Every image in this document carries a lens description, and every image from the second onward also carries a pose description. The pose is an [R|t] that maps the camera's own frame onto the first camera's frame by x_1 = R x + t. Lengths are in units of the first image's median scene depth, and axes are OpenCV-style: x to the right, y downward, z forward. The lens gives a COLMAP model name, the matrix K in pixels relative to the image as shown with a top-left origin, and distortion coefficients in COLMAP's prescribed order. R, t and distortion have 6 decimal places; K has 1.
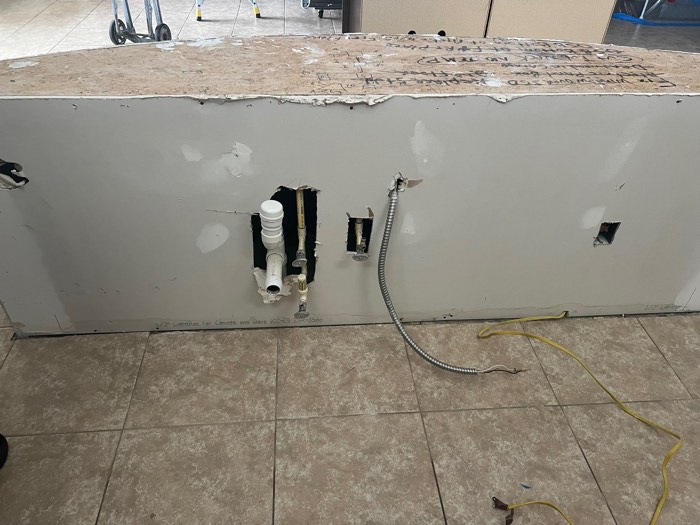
lens RADIAL K [[520.4, 0, 346.4], [0, 520.4, 272.3], [0, 0, 1]] dist [0.054163, -0.064554]
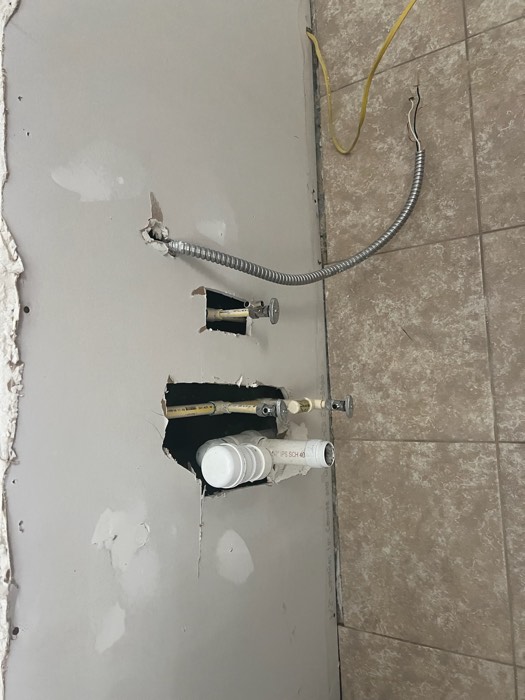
lens RADIAL K [[520.4, 0, 262.5], [0, 520.4, 350.0], [0, 0, 1]] dist [0.054163, -0.064554]
pose [[0.012350, -0.999810, 0.015089, -0.026429], [0.961095, 0.016034, 0.275754, -0.198786], [-0.275943, 0.011096, 0.961110, 0.399267]]
